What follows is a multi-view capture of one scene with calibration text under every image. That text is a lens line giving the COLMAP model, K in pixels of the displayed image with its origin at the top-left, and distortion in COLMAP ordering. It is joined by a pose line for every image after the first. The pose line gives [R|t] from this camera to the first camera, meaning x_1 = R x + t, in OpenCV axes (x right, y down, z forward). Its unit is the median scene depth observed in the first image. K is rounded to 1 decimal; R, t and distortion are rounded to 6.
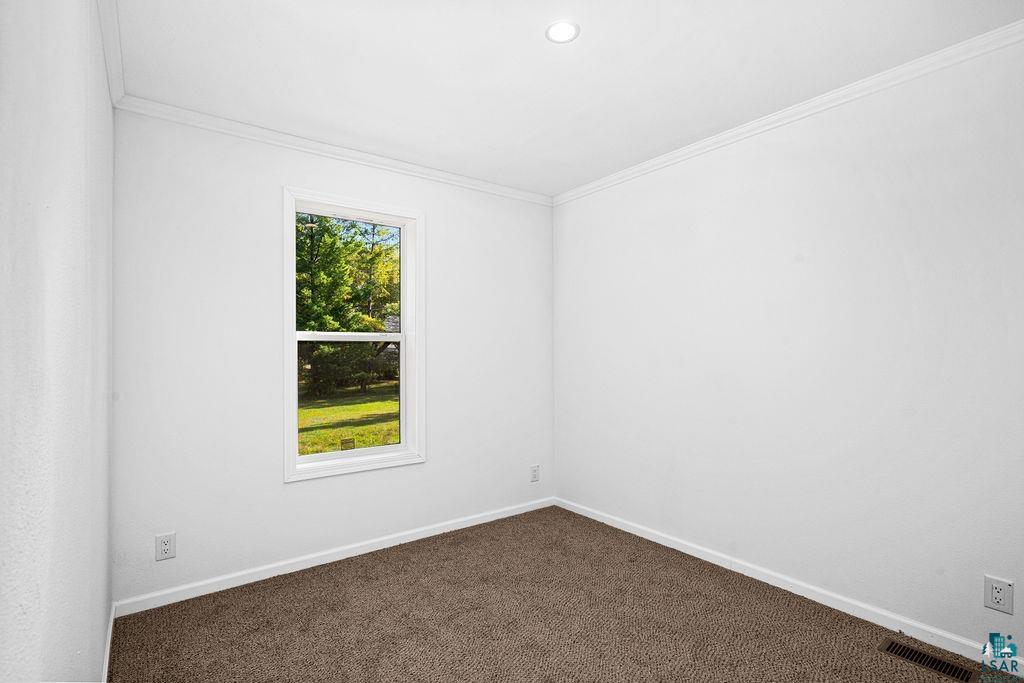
lens RADIAL K [[494.4, 0, 517.6], [0, 494.4, 342.6], [0, 0, 1]] dist [-0.000989, 0.003688]
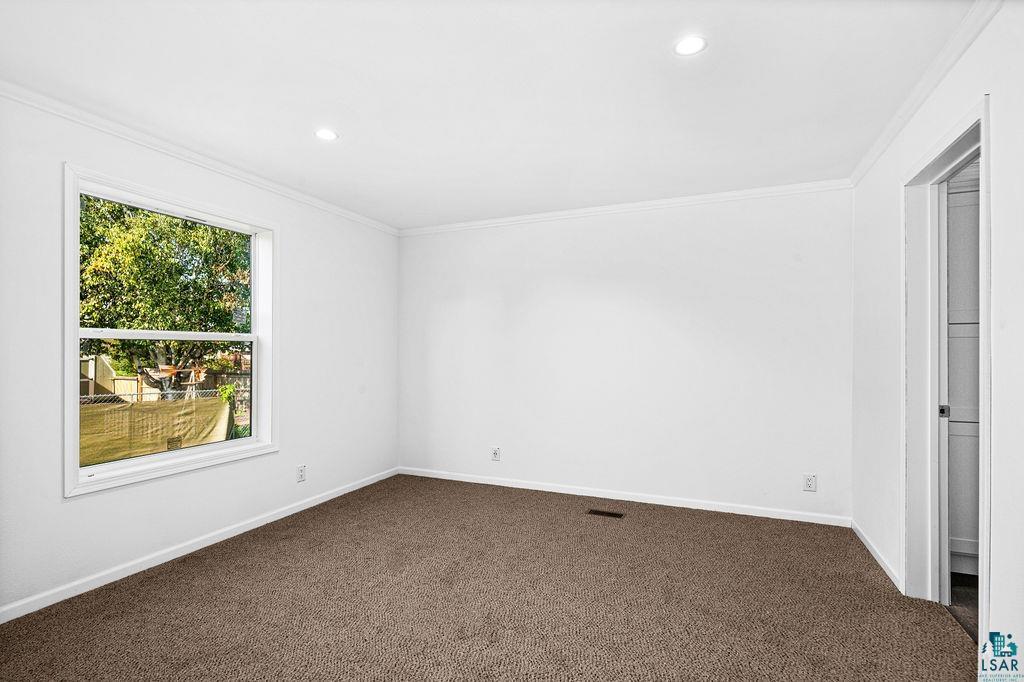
lens RADIAL K [[494.4, 0, 508.3], [0, 494.4, 345.4], [0, 0, 1]] dist [-0.000989, 0.003688]
pose [[0.869278, 0.012440, 0.494167, -0.252546], [-0.014224, 0.999899, -0.000151, -0.001784], [-0.494119, -0.006898, 0.869367, -0.189685]]
